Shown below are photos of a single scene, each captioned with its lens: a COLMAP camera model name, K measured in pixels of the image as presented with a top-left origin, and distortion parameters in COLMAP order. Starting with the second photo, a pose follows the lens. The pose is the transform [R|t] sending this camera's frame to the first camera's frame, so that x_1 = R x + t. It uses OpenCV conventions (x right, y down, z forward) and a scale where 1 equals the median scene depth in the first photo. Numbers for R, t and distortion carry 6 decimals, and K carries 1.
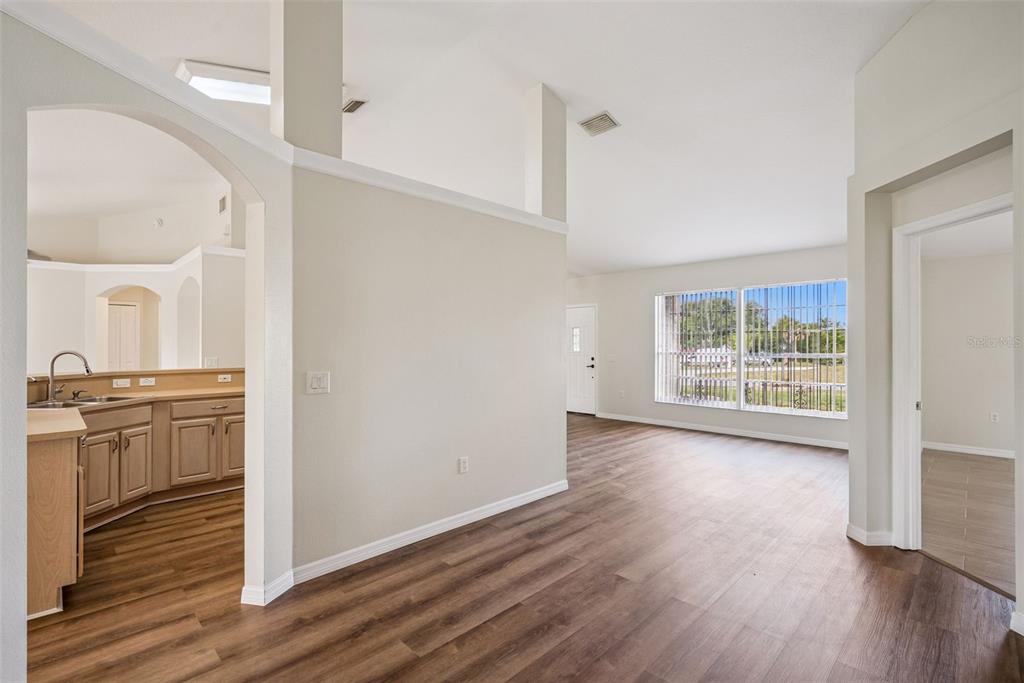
lens RADIAL K [[467.8, 0, 514.0], [0, 467.8, 337.7], [0, 0, 1]] dist [-0.006844, 0.003176]
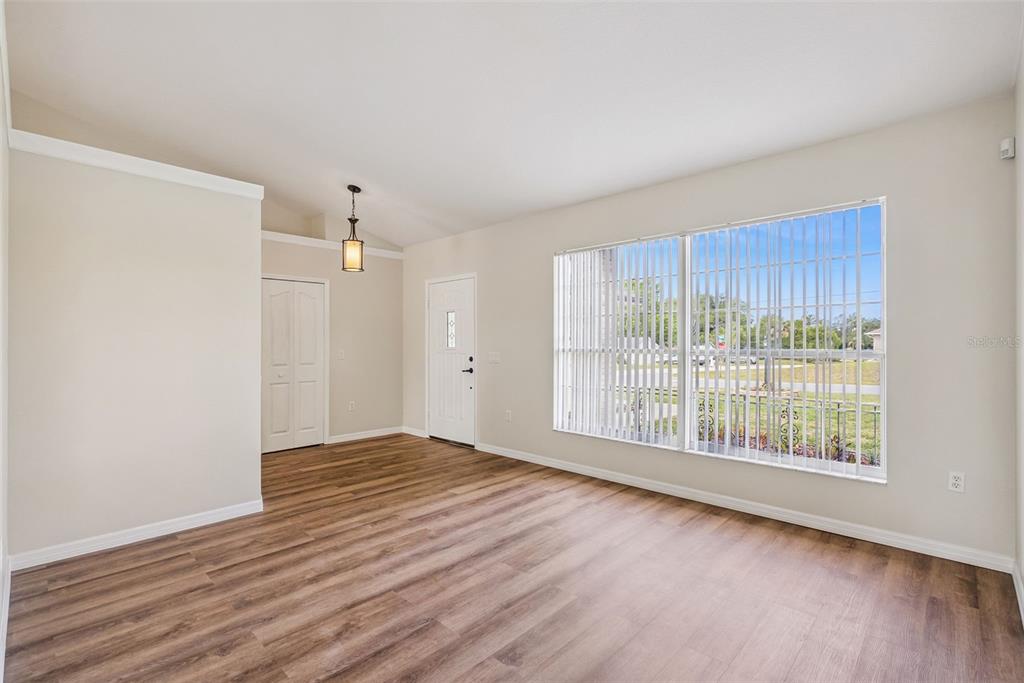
lens RADIAL K [[467.8, 0, 513.4], [0, 467.8, 338.0], [0, 0, 1]] dist [-0.006844, 0.003176]
pose [[0.999657, 0.002194, 0.026116, 0.233252], [-0.002315, 0.999987, 0.004634, 0.014367], [-0.026105, -0.004693, 0.999648, 0.393509]]
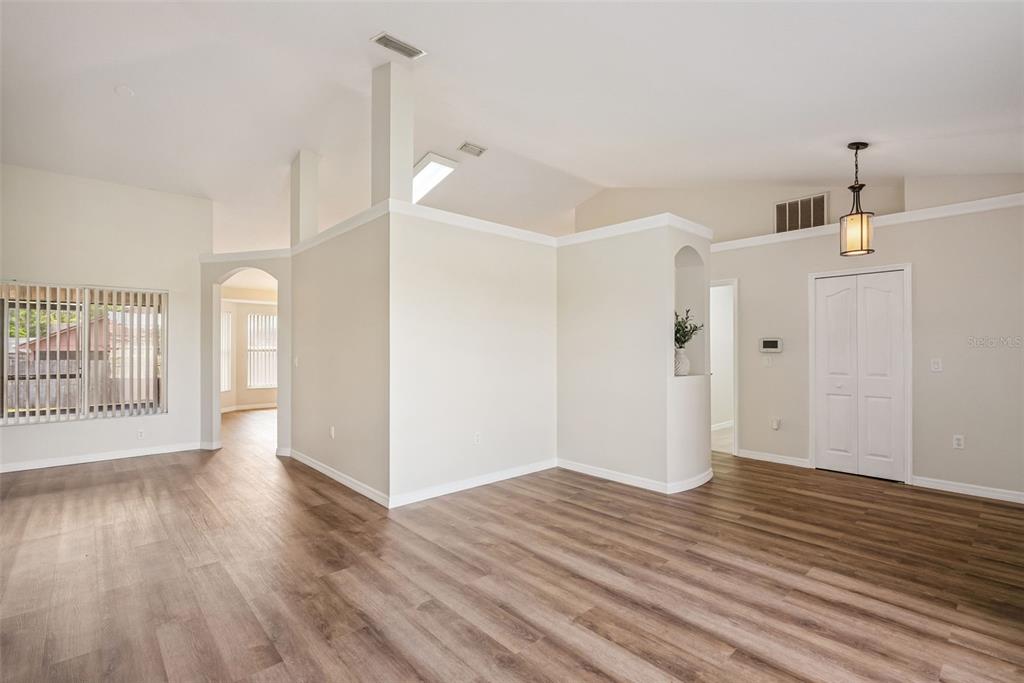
lens RADIAL K [[467.8, 0, 511.7], [0, 467.8, 344.1], [0, 0, 1]] dist [-0.006844, 0.003176]
pose [[-0.046420, -0.006214, -0.998903, 0.530622], [0.015024, 0.999863, -0.006918, 0.017870], [0.998809, -0.015329, -0.046321, 0.700872]]
